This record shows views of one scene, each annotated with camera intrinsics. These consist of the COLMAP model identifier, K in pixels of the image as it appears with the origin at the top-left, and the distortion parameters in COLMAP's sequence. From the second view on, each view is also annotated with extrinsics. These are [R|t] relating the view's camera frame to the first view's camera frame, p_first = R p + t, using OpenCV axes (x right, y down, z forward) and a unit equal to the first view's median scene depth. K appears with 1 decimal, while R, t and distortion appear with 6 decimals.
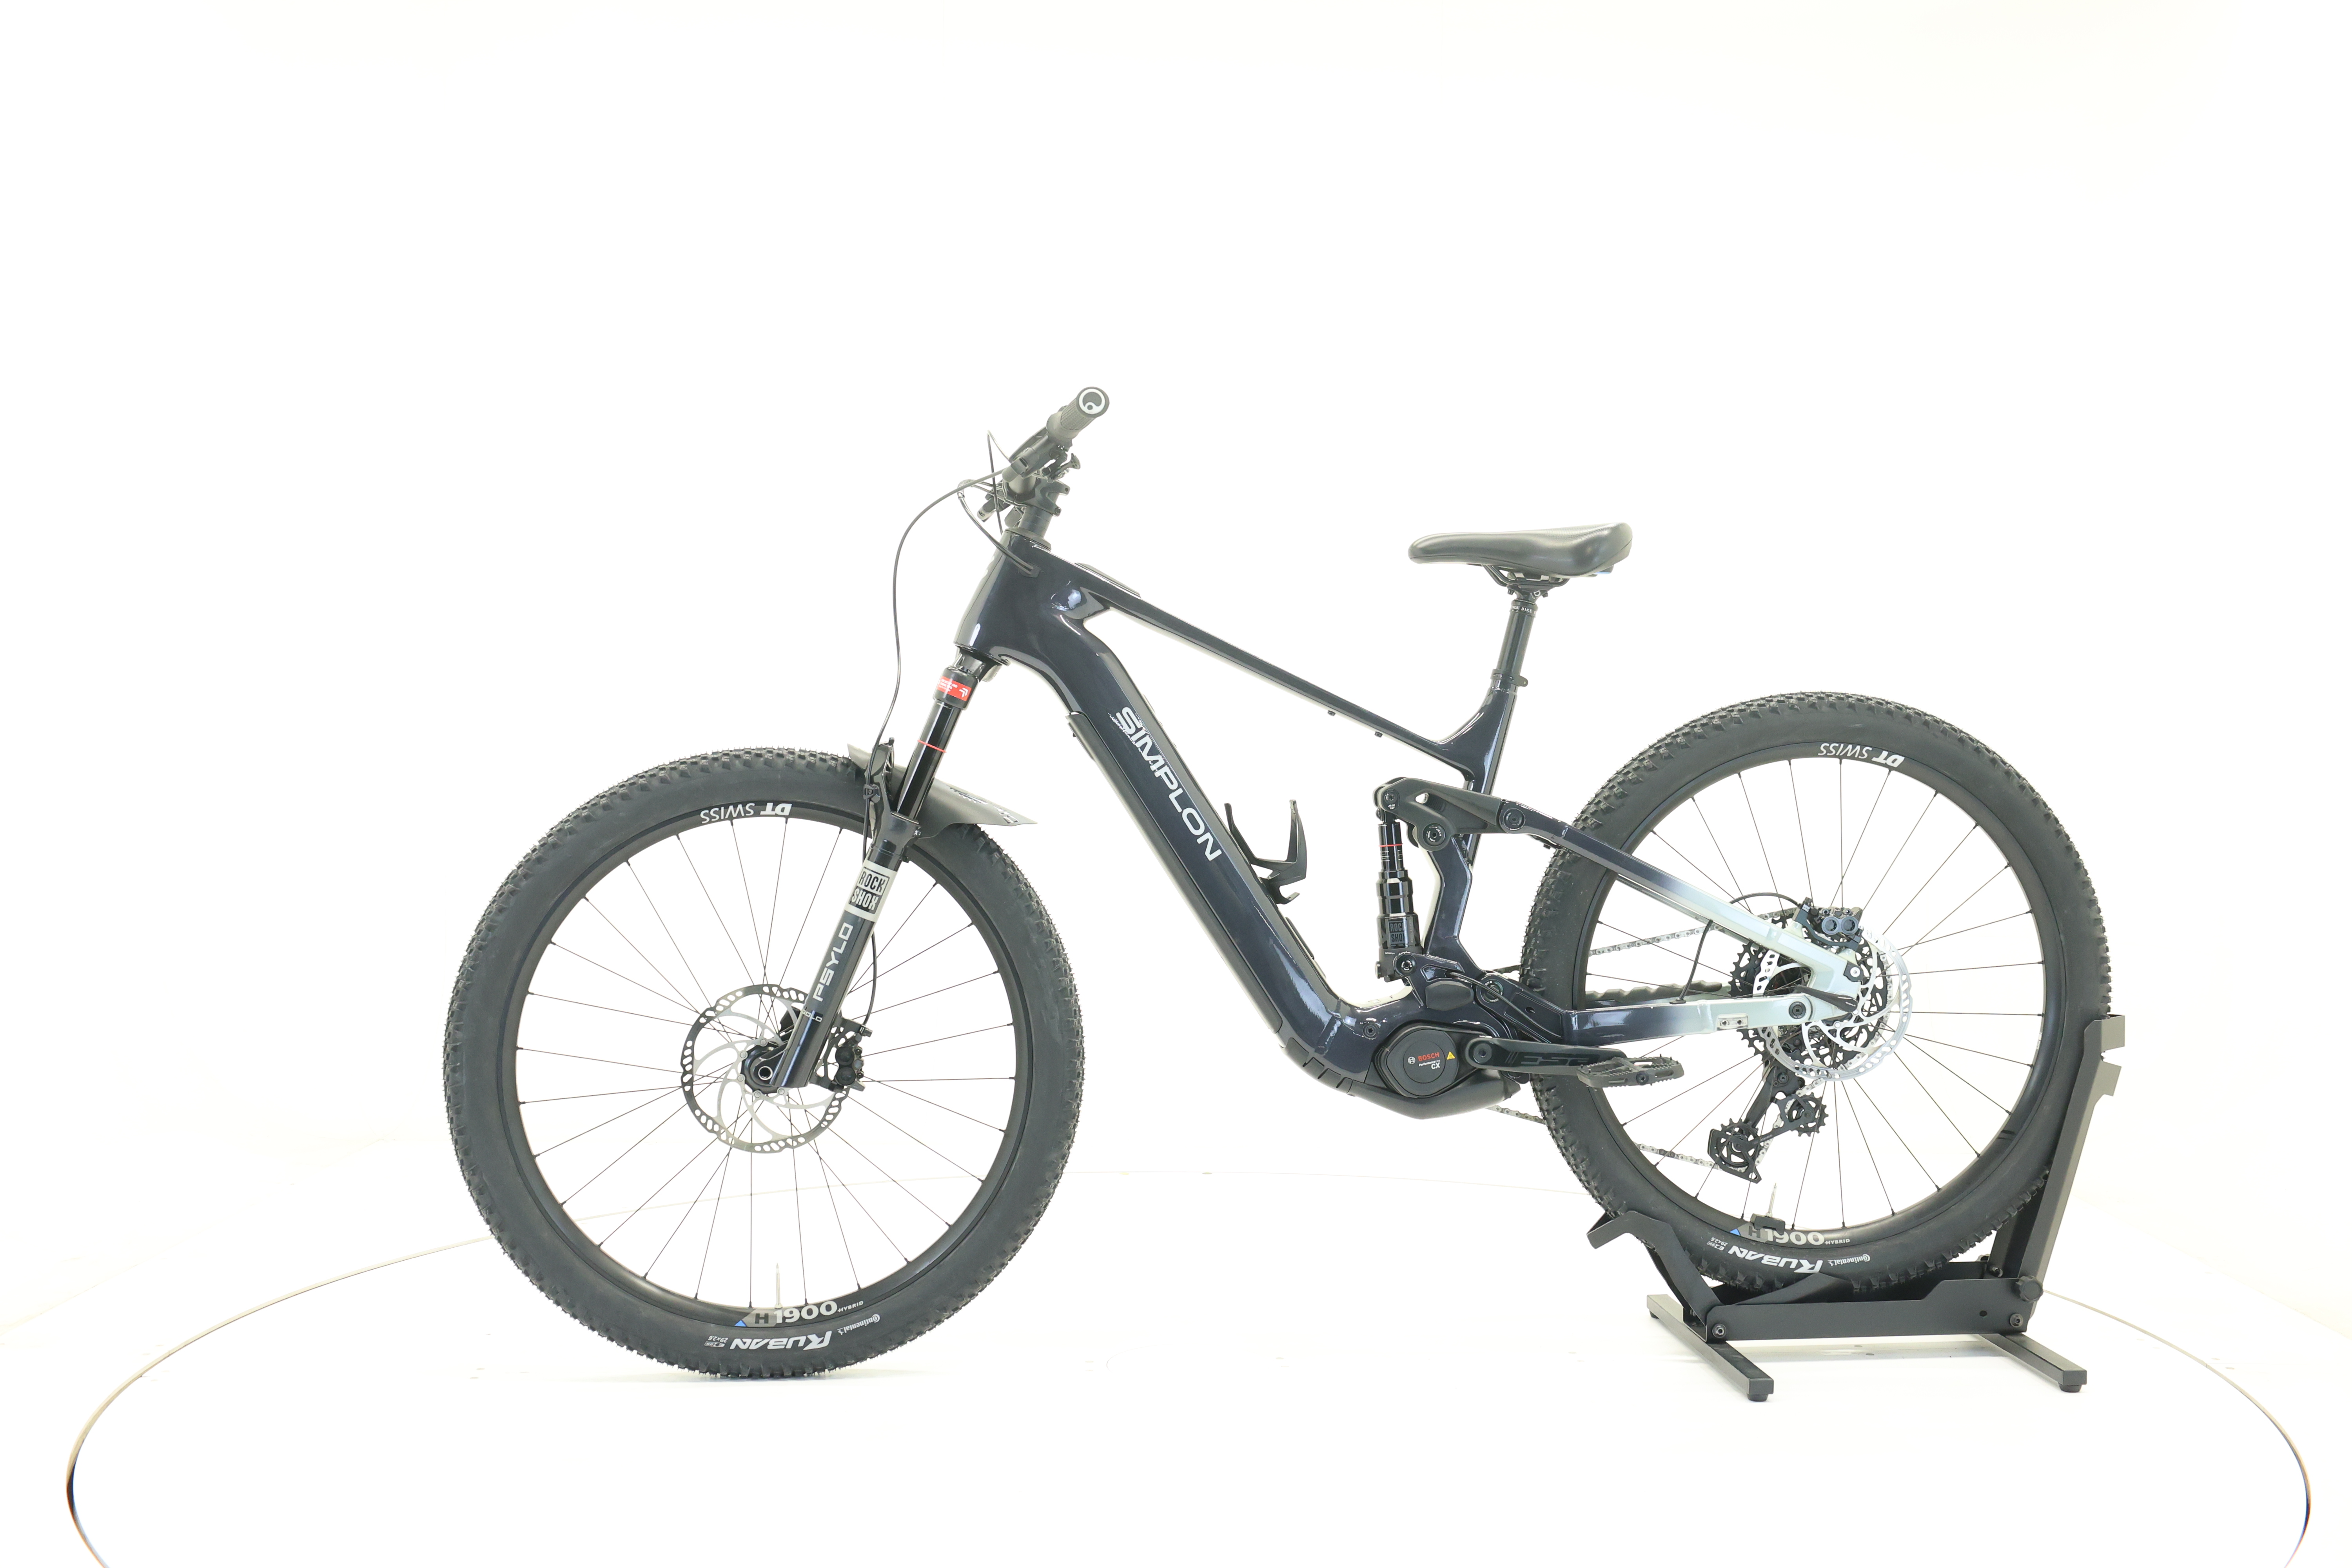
lens RADIAL K [[2427.7, 0, 1188.2], [0, 2427.7, 795.8], [0, 0, 1]] dist [-0.040487, 0.000000]
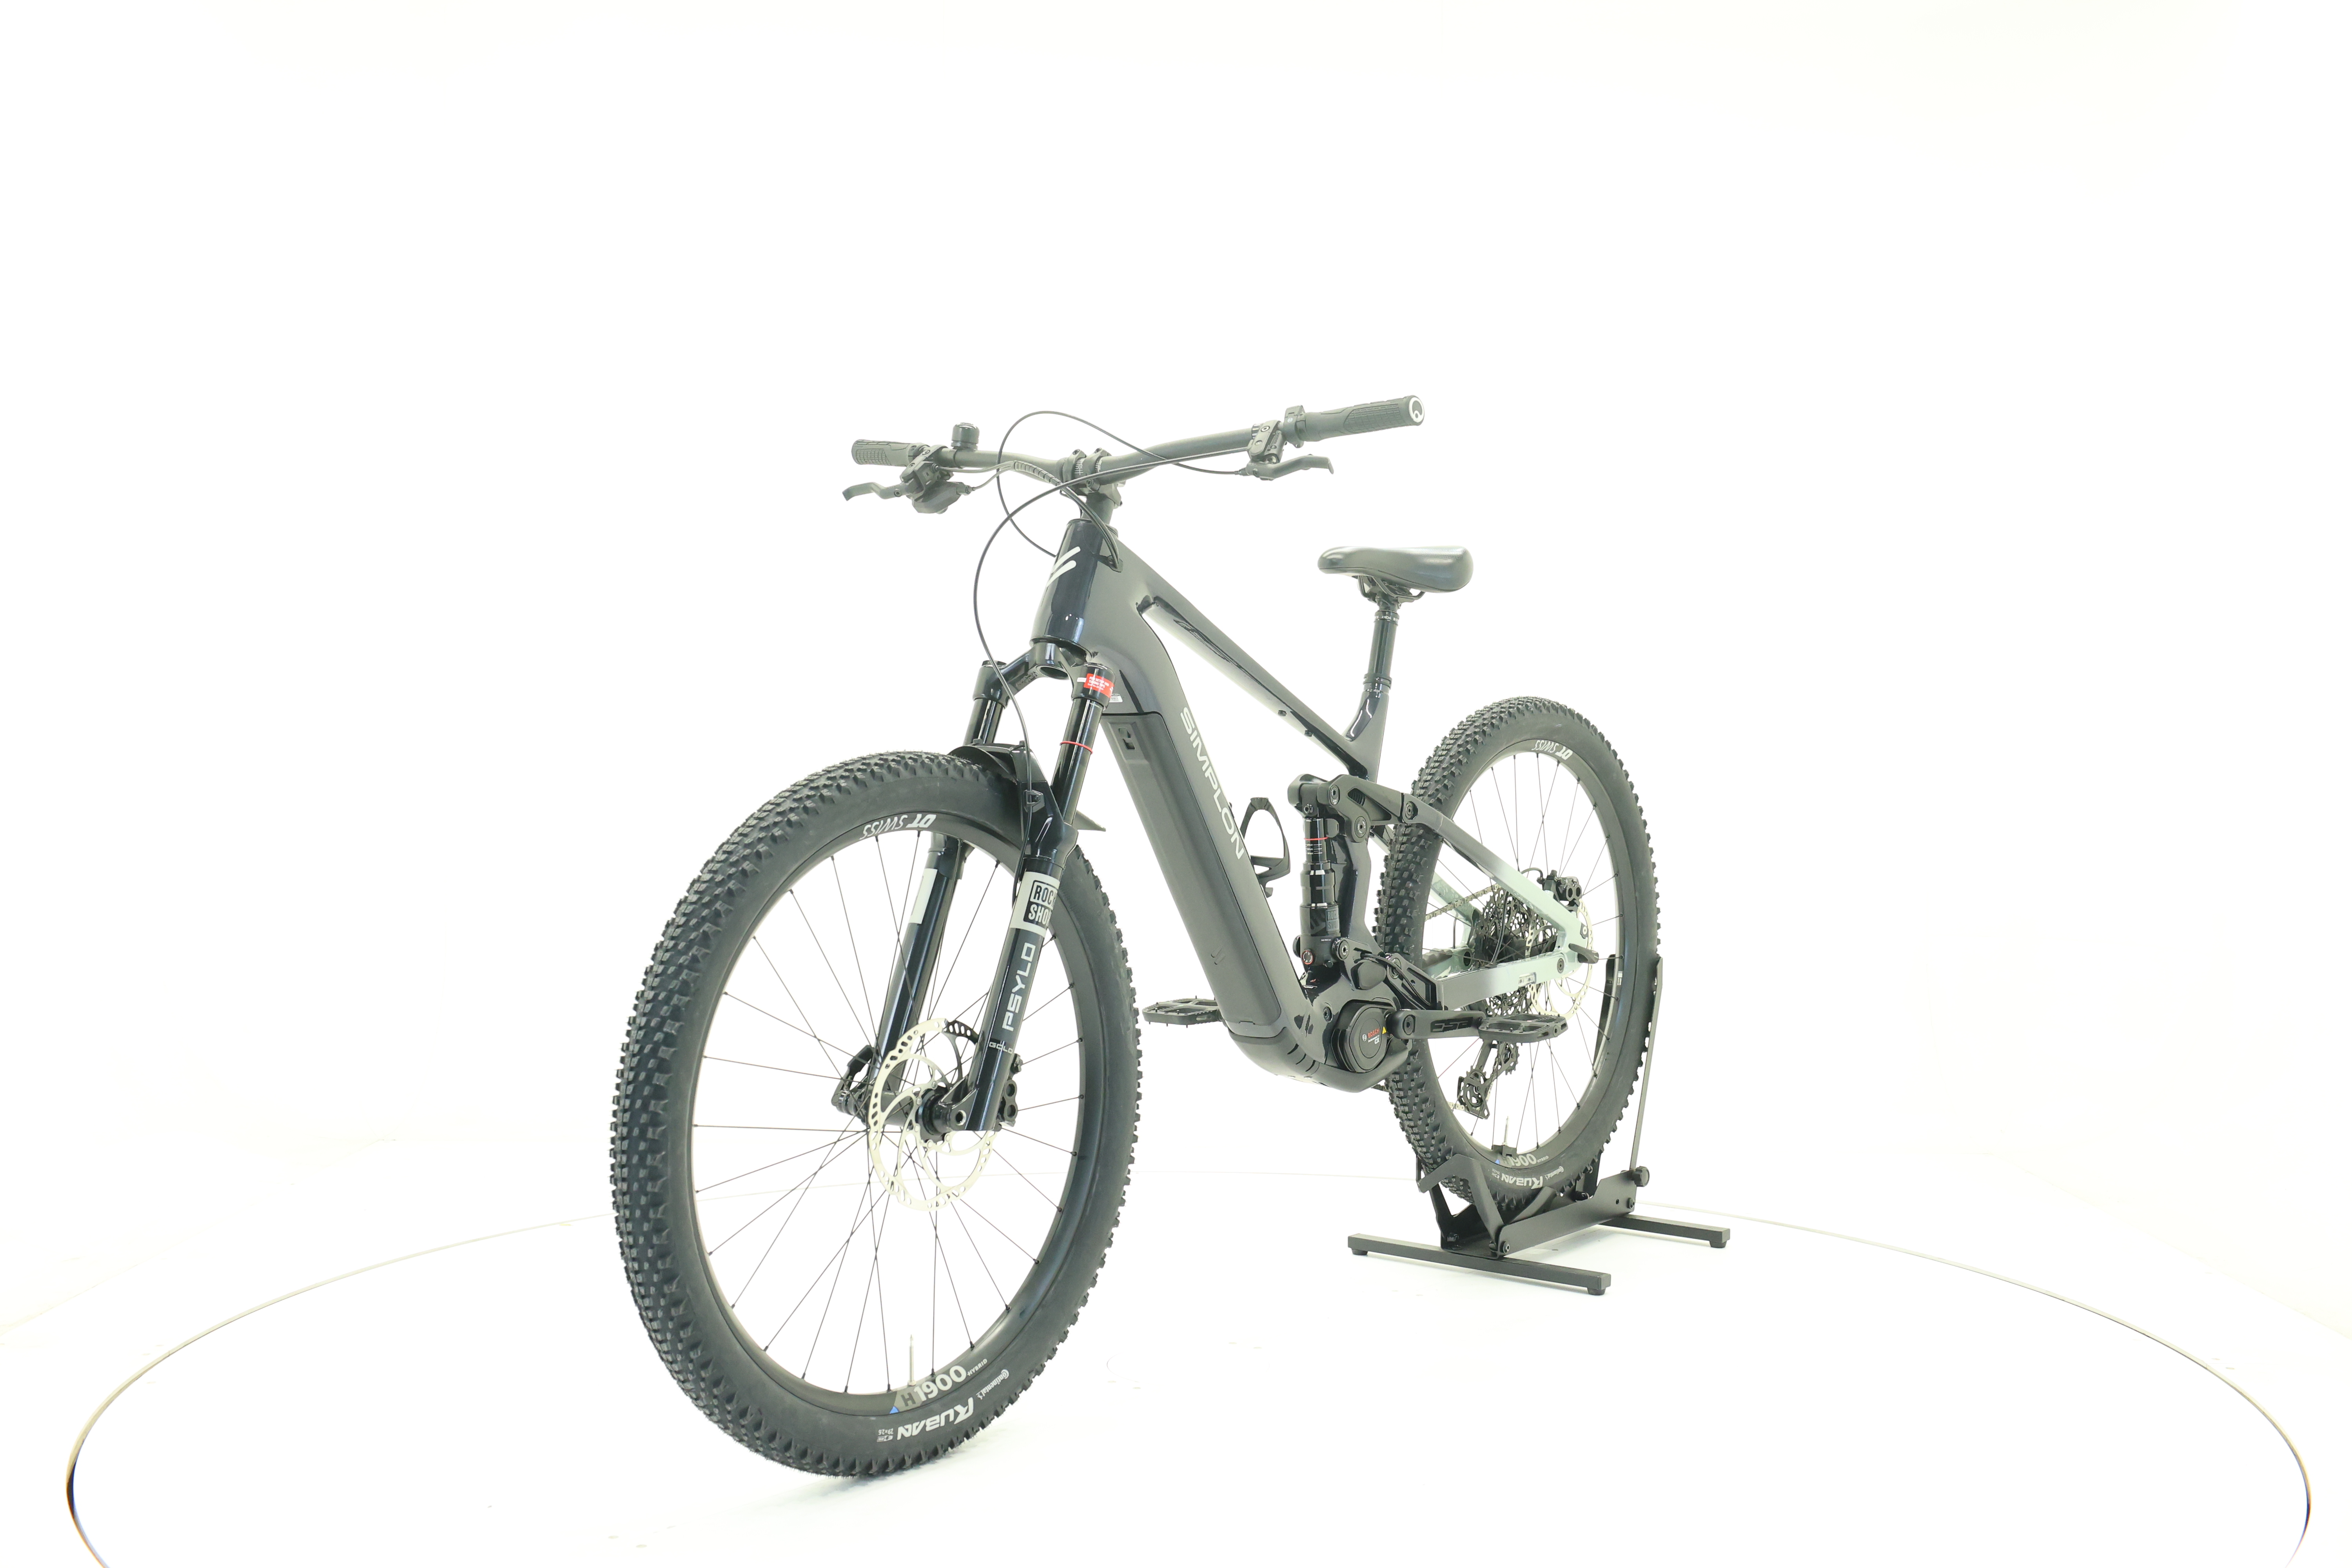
lens RADIAL K [[2427.7, 0, 1175.9], [0, 2427.7, 779.3], [0, 0, 1]] dist [-0.040487, 0.000000]
pose [[0.689504, -0.017273, 0.724076, -0.723059], [0.024476, 0.999700, 0.000541, -0.007569], [-0.723868, 0.017350, 0.689720, 0.309343]]
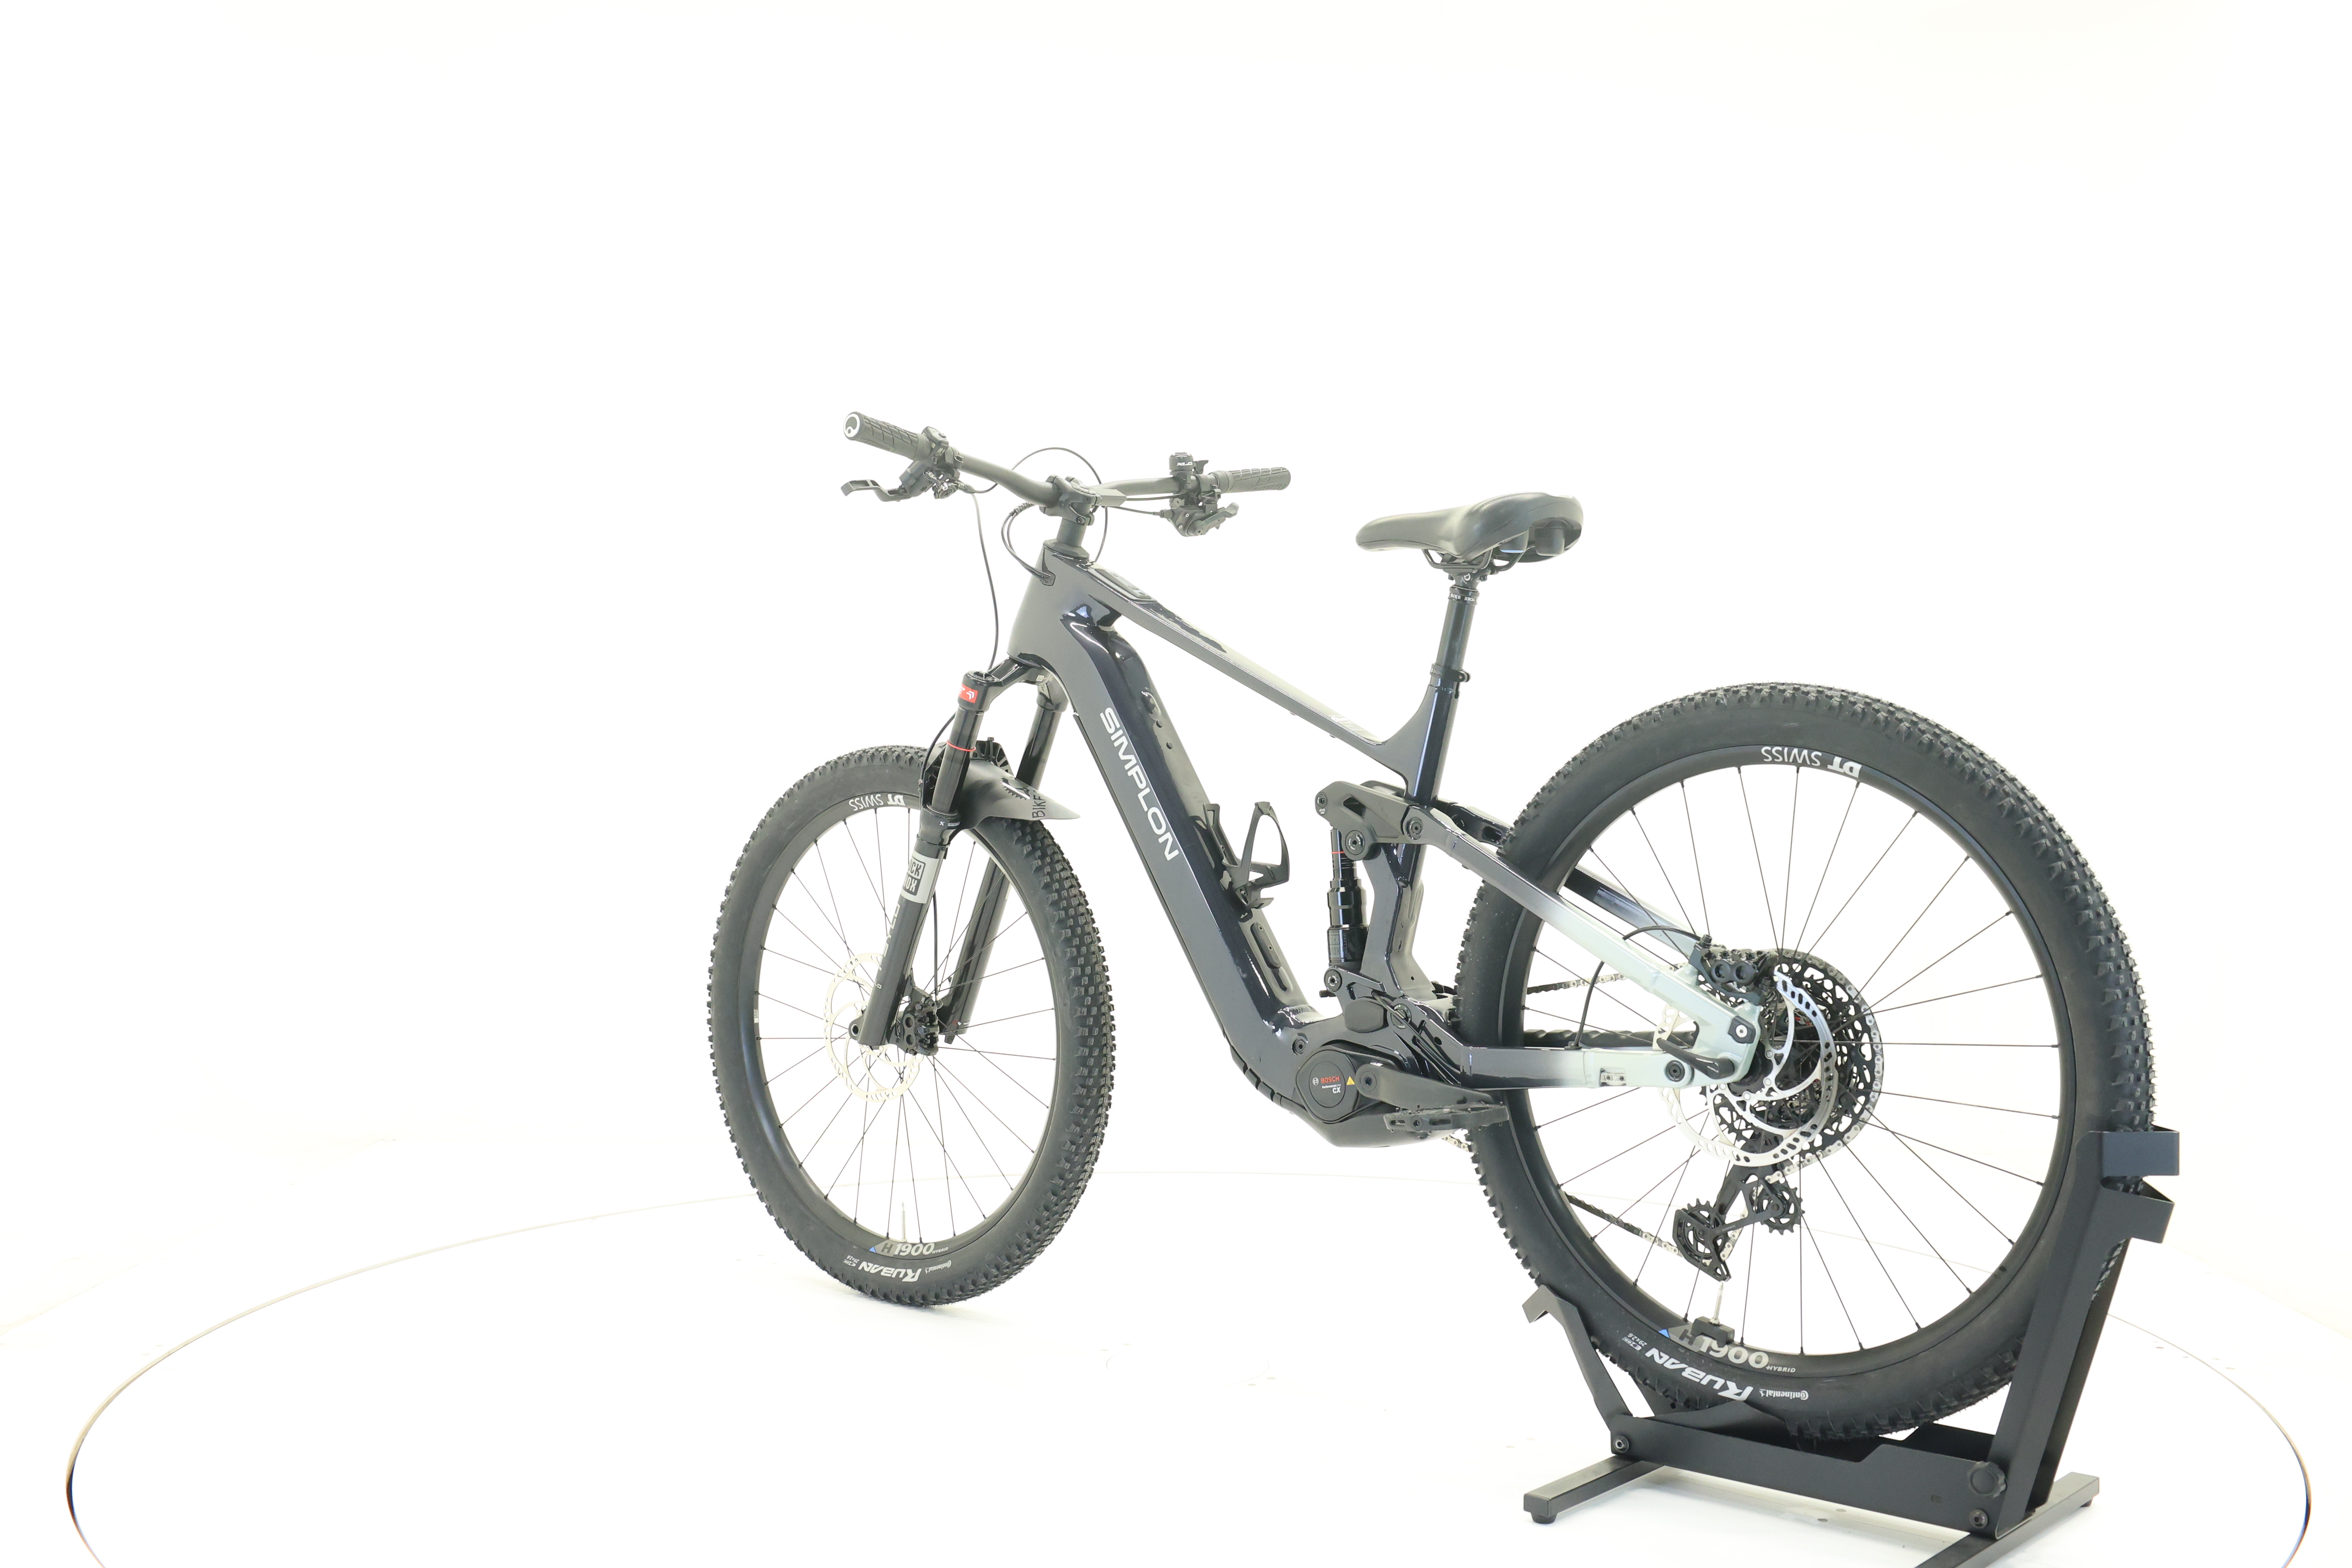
lens RADIAL K [[2427.7, 0, 1166.2], [0, 2427.7, 792.7], [0, 0, 1]] dist [-0.040487, 0.000000]
pose [[0.686777, 0.018586, -0.726630, 0.715006], [-0.023701, 0.999714, 0.003170, -0.004097], [0.726482, 0.015045, 0.687021, 0.303106]]
